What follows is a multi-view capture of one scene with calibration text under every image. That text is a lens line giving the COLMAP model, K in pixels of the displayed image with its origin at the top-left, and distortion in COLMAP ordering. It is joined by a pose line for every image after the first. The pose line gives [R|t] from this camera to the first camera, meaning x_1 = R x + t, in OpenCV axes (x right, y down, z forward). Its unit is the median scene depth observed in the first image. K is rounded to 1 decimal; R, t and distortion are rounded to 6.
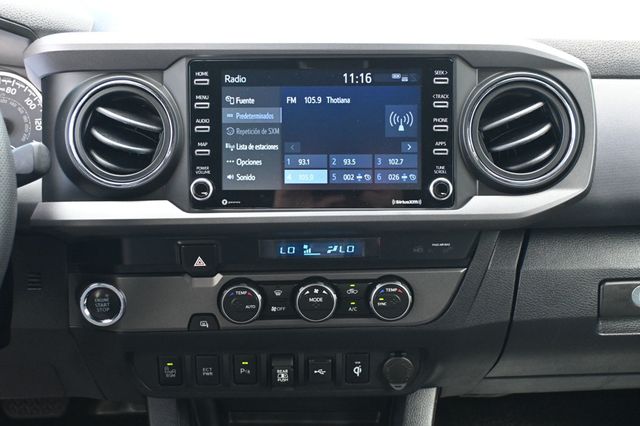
lens RADIAL K [[869.3, 0, 320.0], [0, 869.3, 213.0], [0, 0, 1]] dist [0.001324, 0.002595]
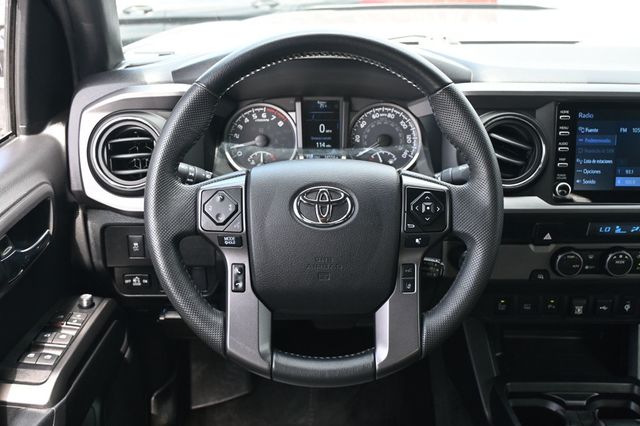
lens RADIAL K [[645.6, 0, 320.0], [0, 645.6, 213.0], [0, 0, 1]] dist [0.011702, 0.004677]
pose [[0.999863, 0.011697, -0.011733, -0.535541], [-0.010854, 0.997518, 0.069576, -0.059581], [0.012518, -0.069439, 0.997508, -0.121693]]
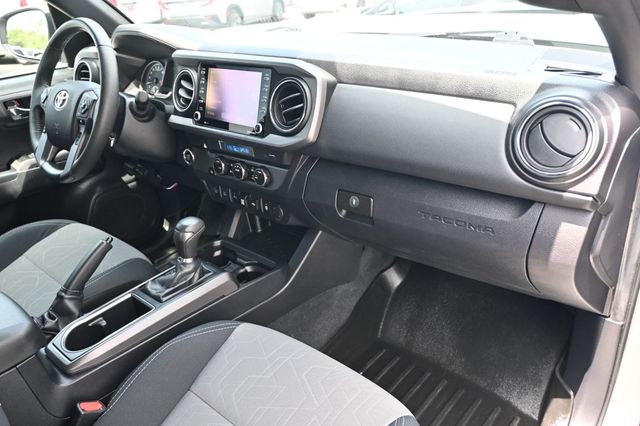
lens RADIAL K [[494.0, 0, 320.0], [0, 494.0, 213.0], [0, 0, 1]] dist [-0.000654, -0.000134]
pose [[0.730331, 0.242624, -0.638553, 1.091326], [-0.149574, 0.968911, 0.197075, -0.089098], [0.666516, -0.048419, 0.743916, 0.156247]]
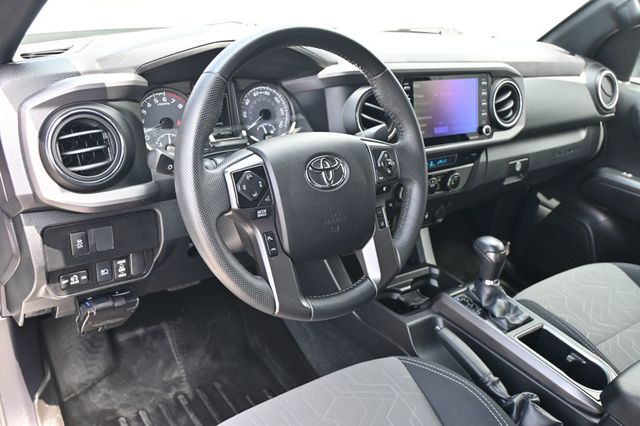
lens RADIAL K [[563.7, 0, 320.0], [0, 563.7, 213.0], [0, 0, 1]] dist [0.003817, 0.000868]
pose [[0.817414, -0.162257, 0.552726, -1.083525], [0.082527, 0.982598, 0.166403, -0.097636], [-0.570108, -0.090406, 0.816581, -0.005599]]
